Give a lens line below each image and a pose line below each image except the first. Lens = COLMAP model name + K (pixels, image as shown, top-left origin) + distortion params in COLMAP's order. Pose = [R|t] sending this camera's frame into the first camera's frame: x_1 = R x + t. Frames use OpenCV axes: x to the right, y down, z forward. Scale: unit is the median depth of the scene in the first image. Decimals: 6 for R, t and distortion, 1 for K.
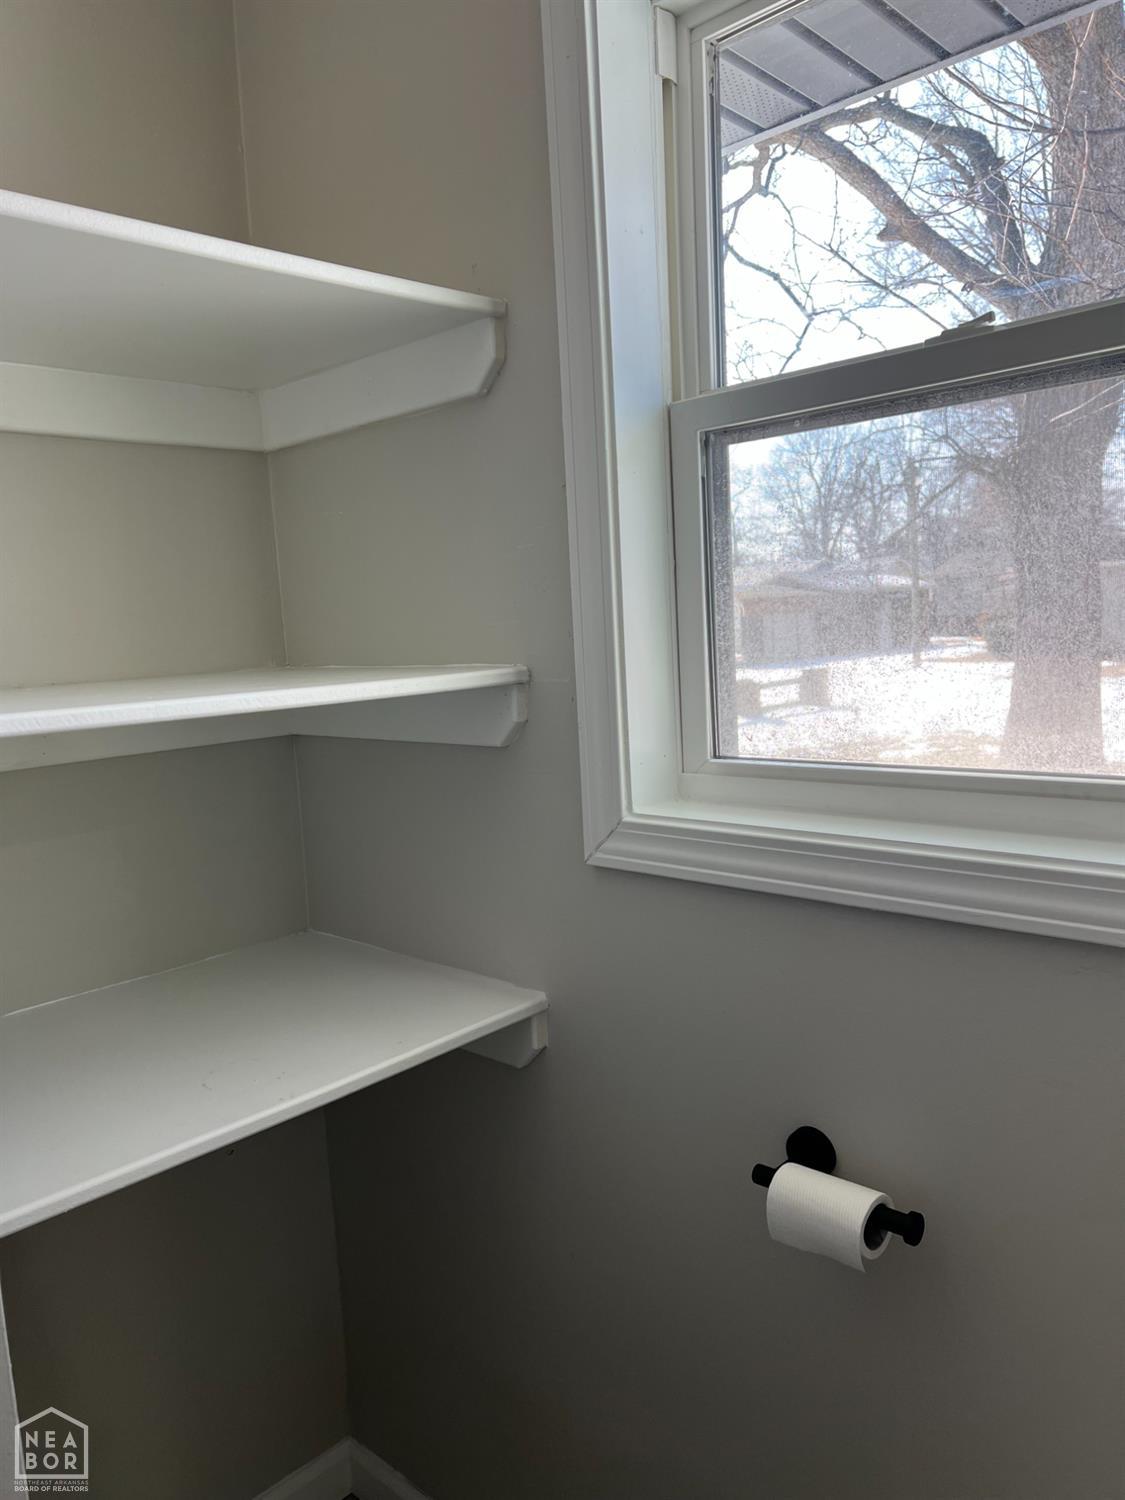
lens RADIAL K [[1135.6, 0, 562.5], [0, 1135.6, 750.0], [0, 0, 1]] dist [0.069731, -0.058499]
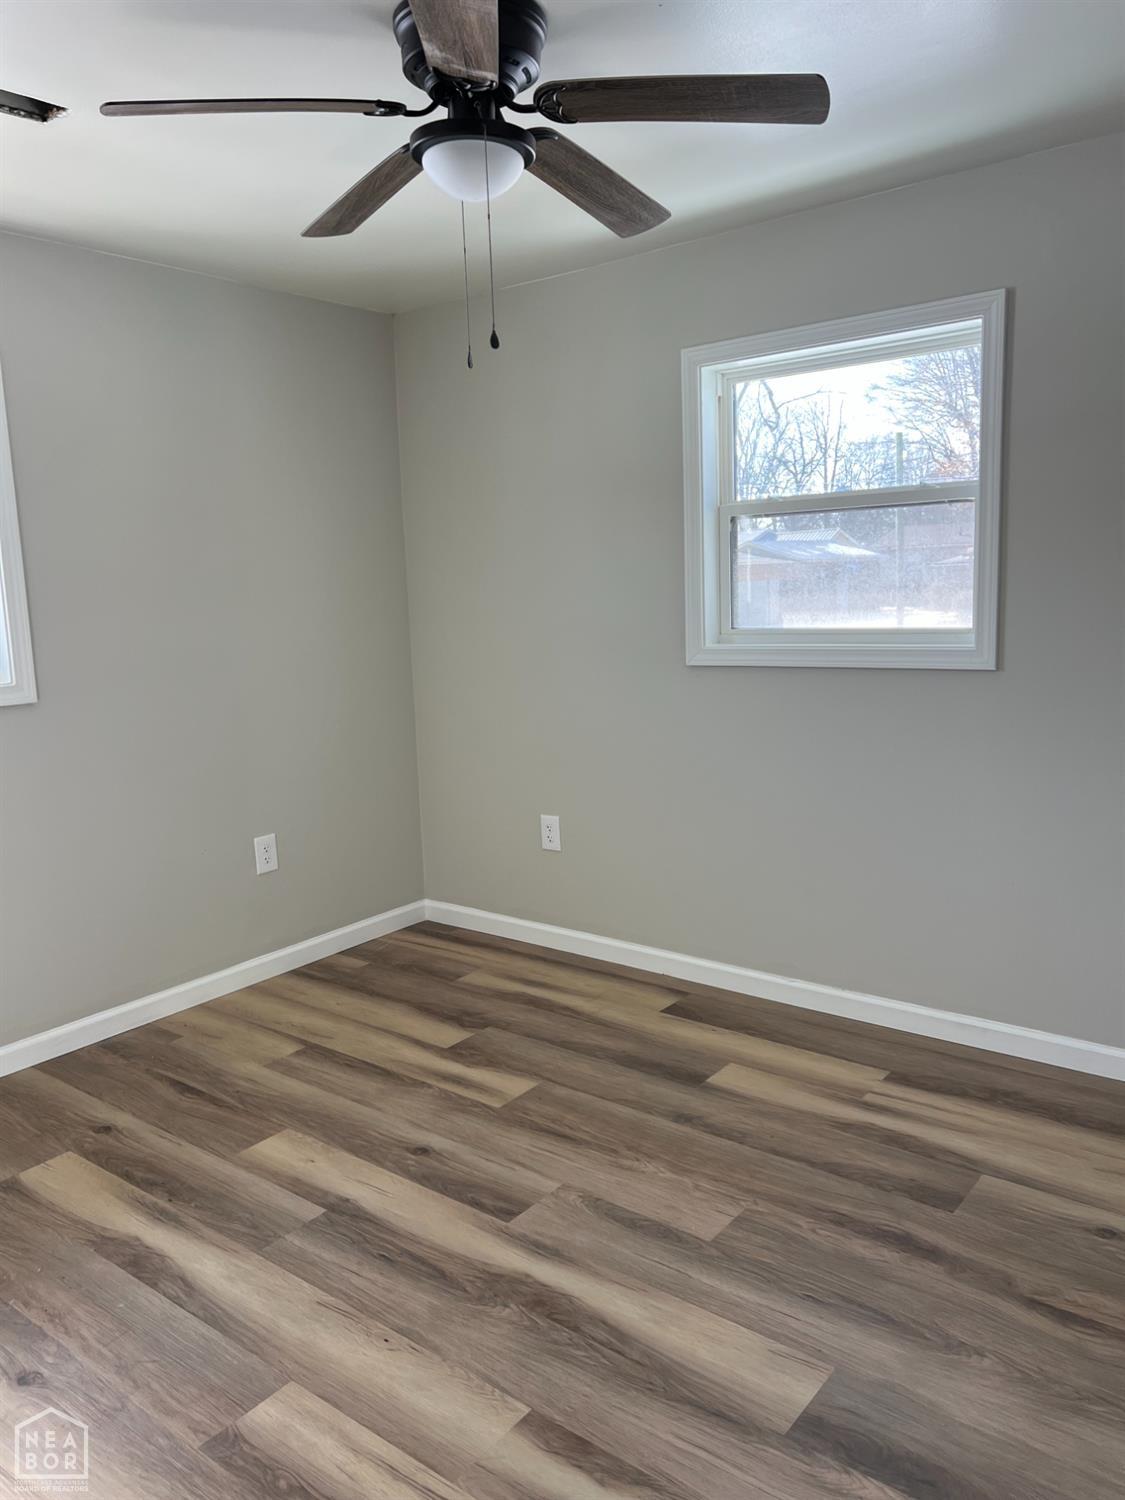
lens RADIAL K [[1135.6, 0, 562.5], [0, 1135.6, 750.0], [0, 0, 1]] dist [0.069731, -0.058499]
pose [[0.999935, 0.010104, -0.005340, -0.290338], [-0.009982, 0.999696, 0.022530, 0.268002], [0.005566, -0.022475, 0.999732, -1.975699]]
